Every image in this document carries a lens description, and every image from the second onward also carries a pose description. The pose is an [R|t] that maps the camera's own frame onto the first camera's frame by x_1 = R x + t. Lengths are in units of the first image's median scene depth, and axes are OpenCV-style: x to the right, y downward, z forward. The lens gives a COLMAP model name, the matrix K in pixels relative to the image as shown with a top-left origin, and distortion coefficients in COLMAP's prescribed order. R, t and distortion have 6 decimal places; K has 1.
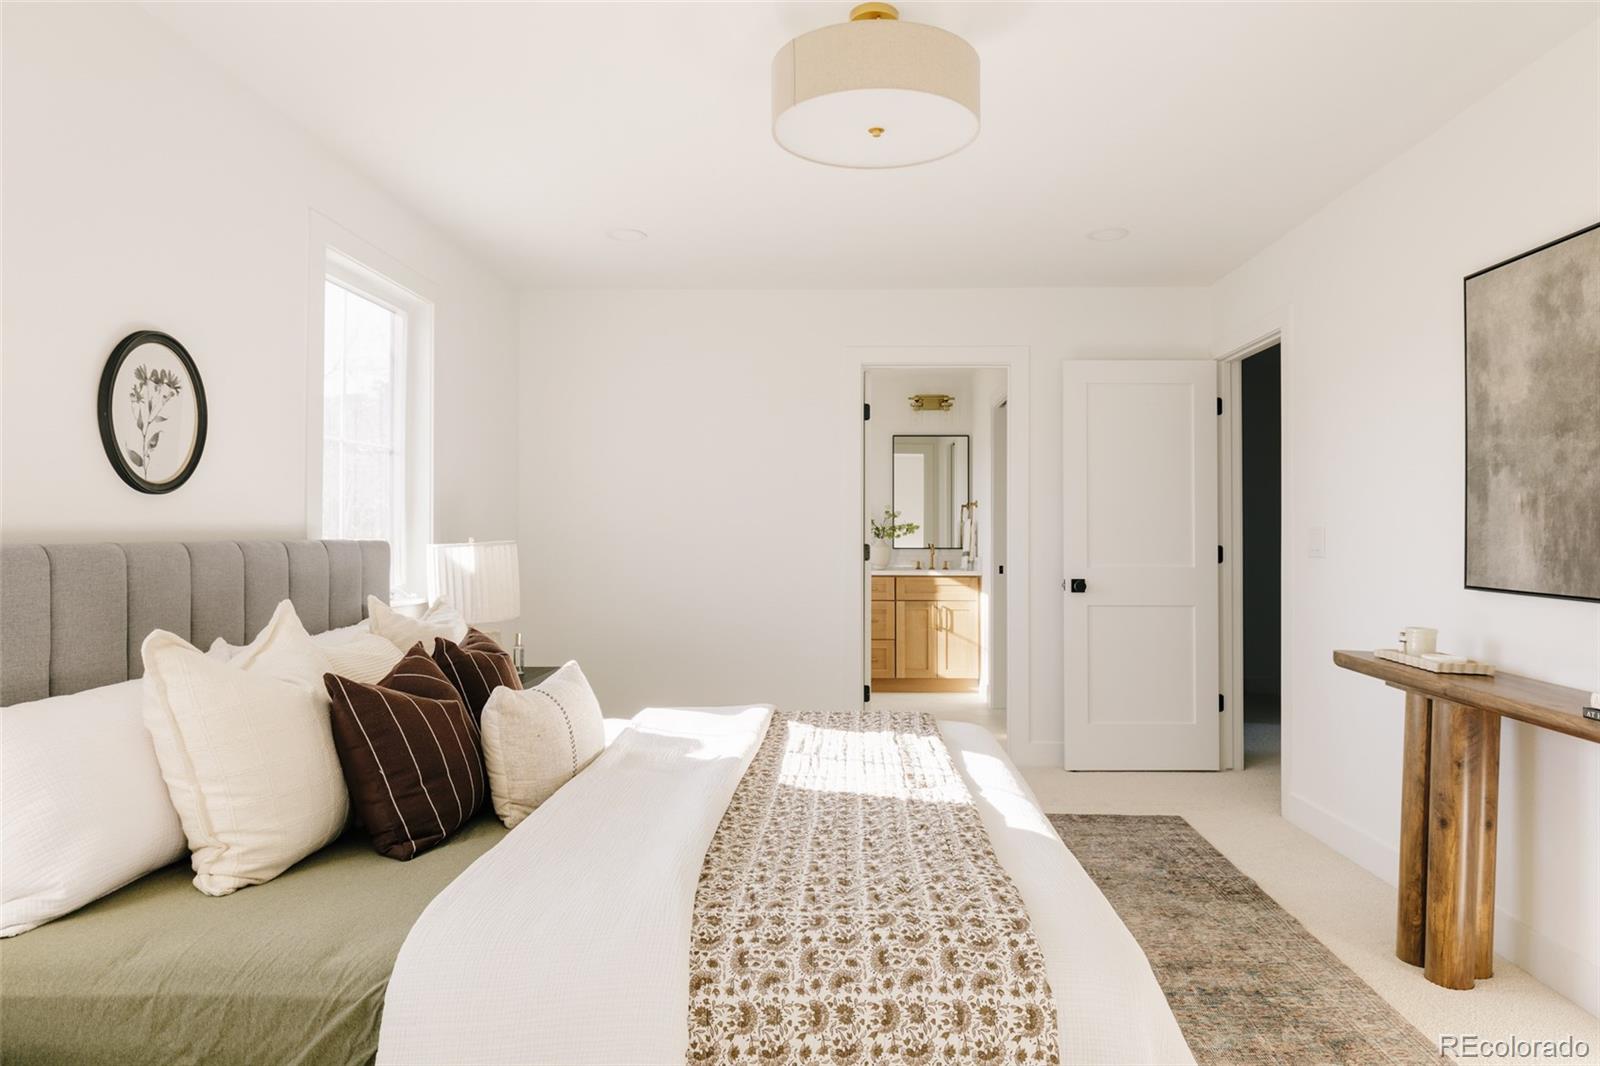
lens RADIAL K [[966.2, 0, 801.9], [0, 966.2, 536.8], [0, 0, 1]] dist [-0.002141, -0.000088]
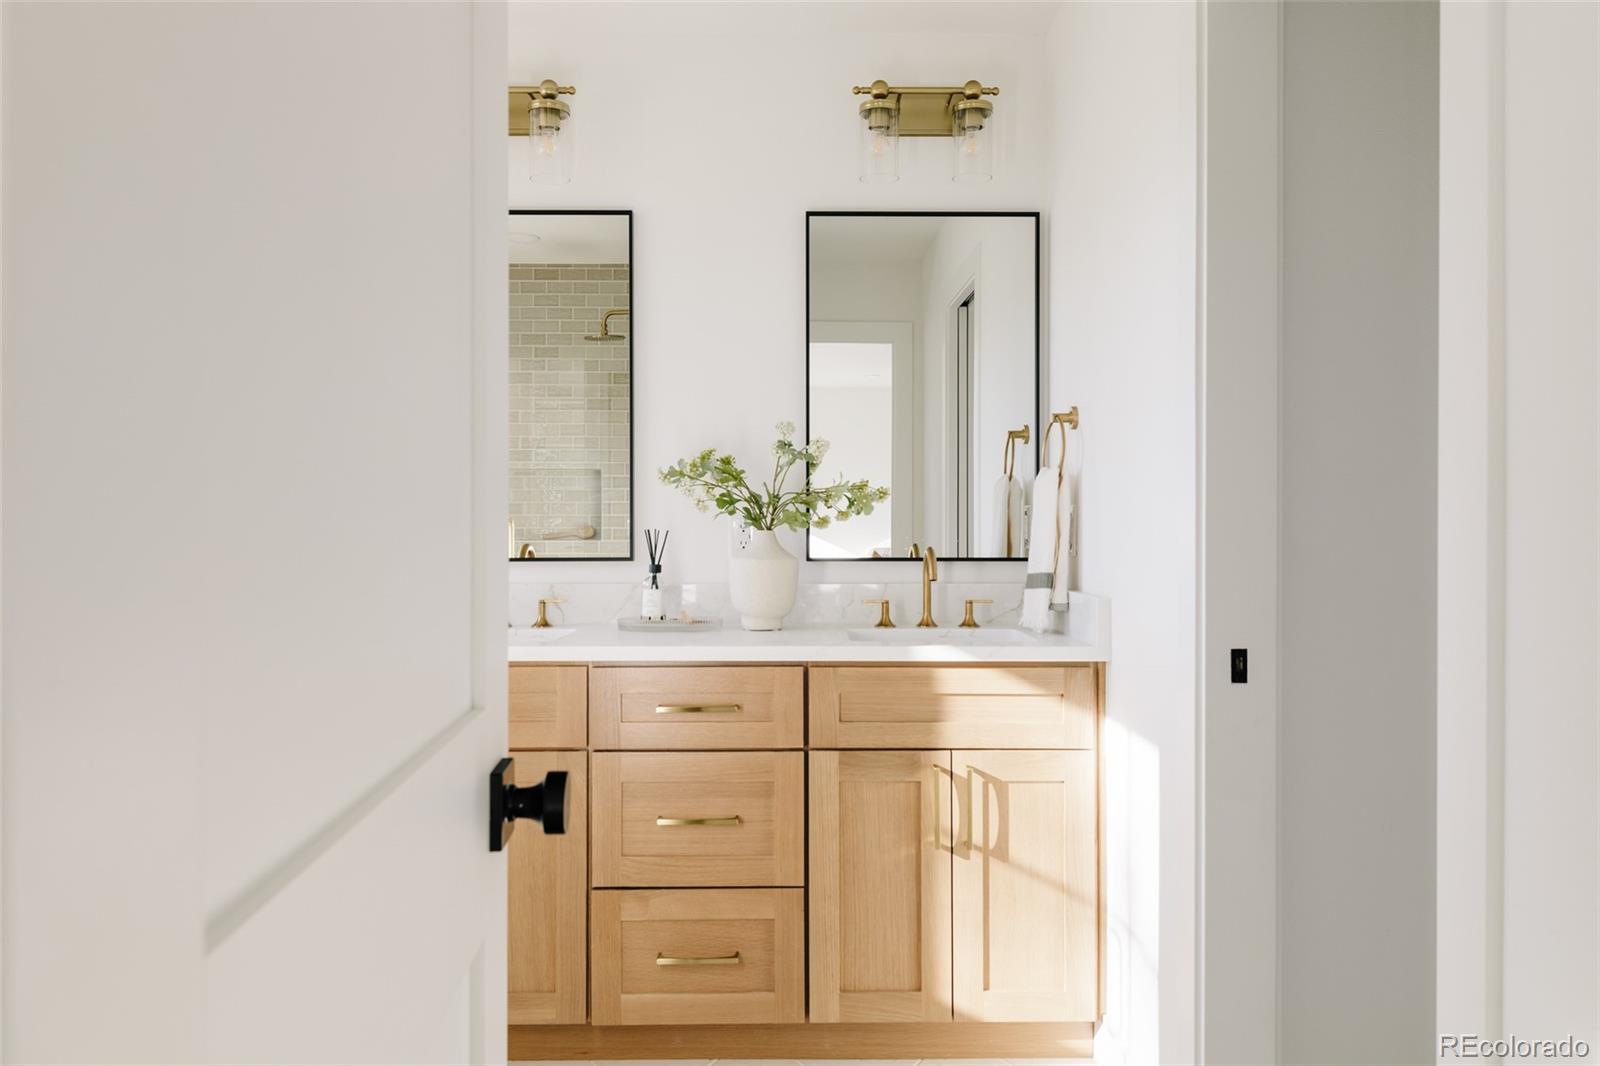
lens RADIAL K [[1059.1, 0, 800.5], [0, 1059.1, 528.3], [0, 0, 1]] dist [0.003852, 0.000245]
pose [[0.998476, 0.000848, 0.055186, 0.077796], [-0.001248, 0.999973, 0.007217, -0.001357], [-0.055178, -0.007275, 0.998450, 0.688658]]
